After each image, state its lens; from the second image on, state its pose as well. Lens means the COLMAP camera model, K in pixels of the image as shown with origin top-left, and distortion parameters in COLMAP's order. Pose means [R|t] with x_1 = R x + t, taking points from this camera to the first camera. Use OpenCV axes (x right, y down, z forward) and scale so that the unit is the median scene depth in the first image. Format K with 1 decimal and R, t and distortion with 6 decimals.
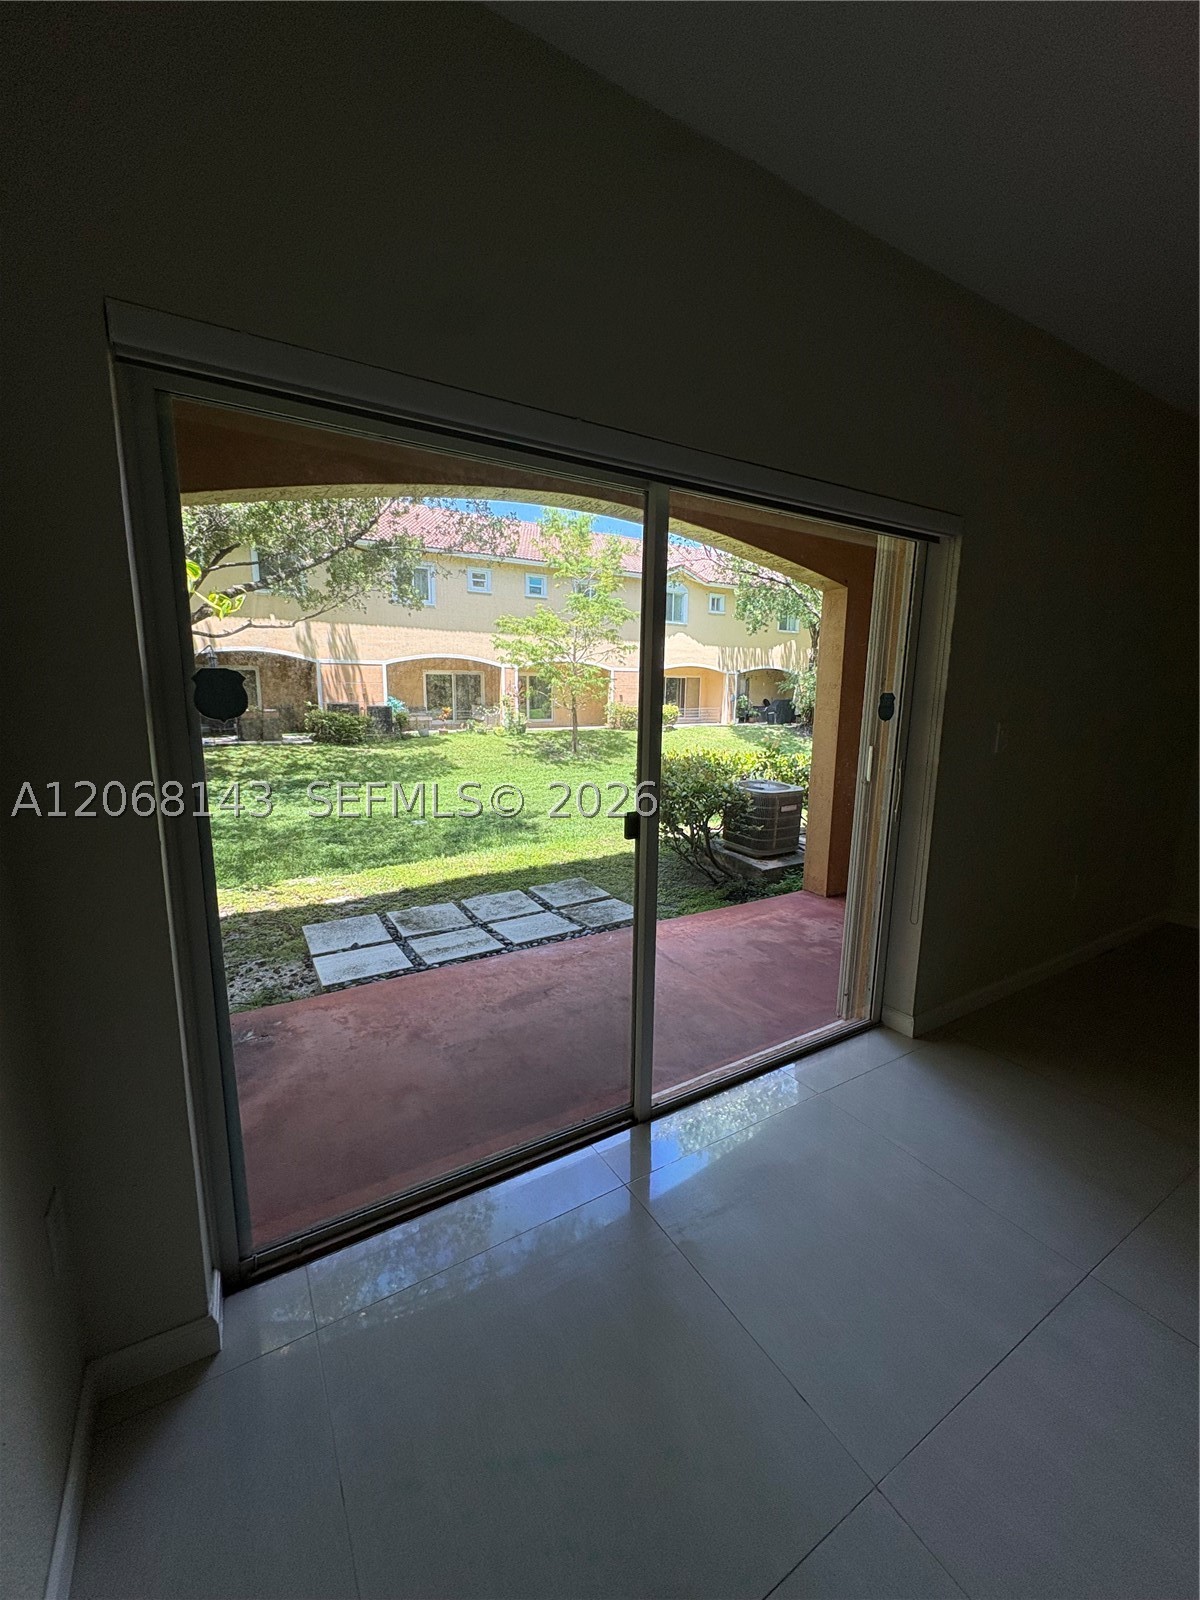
lens RADIAL K [[638.4, 0, 608.7], [0, 638.4, 804.7], [0, 0, 1]] dist [-0.000429, 0.000521]
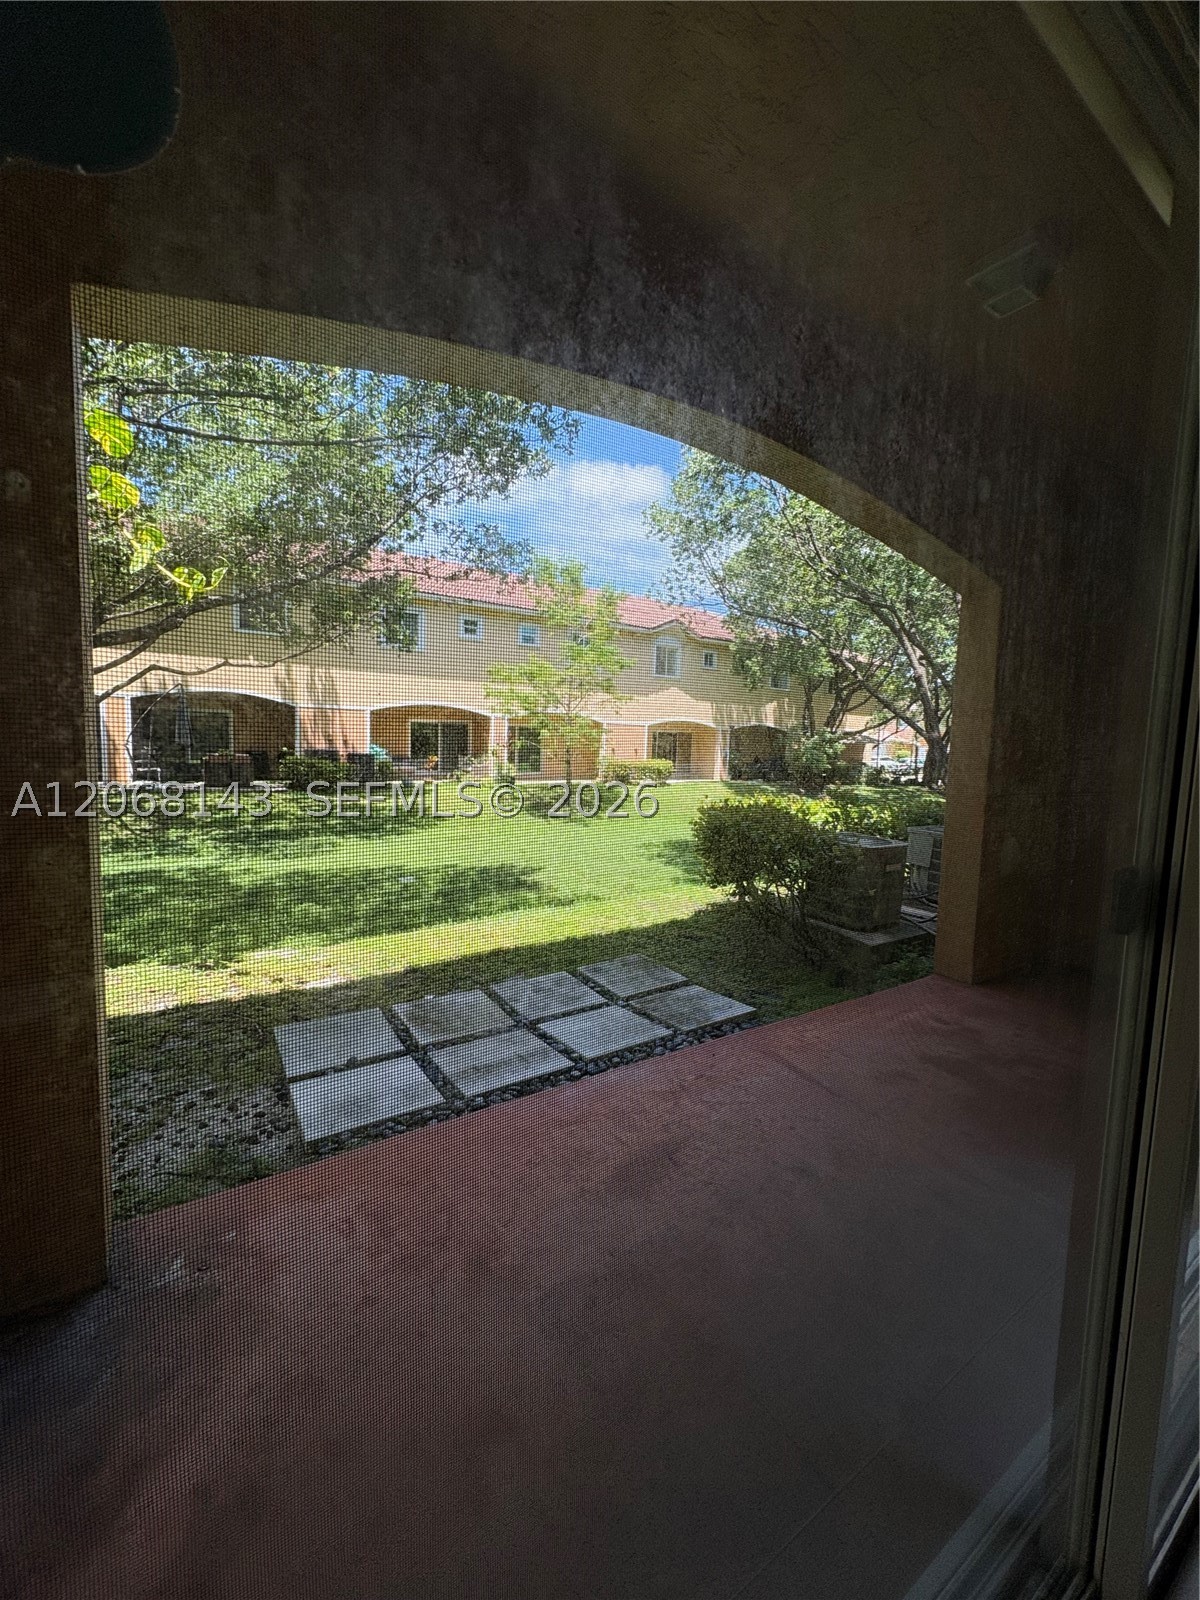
lens RADIAL K [[638.4, 0, 606.5], [0, 638.4, 808.1], [0, 0, 1]] dist [-0.000429, 0.000521]
pose [[0.999191, 0.016441, 0.036707, -0.108097], [-0.013266, 0.996282, -0.085122, 0.003655], [-0.037970, 0.084566, 0.995694, 0.199544]]
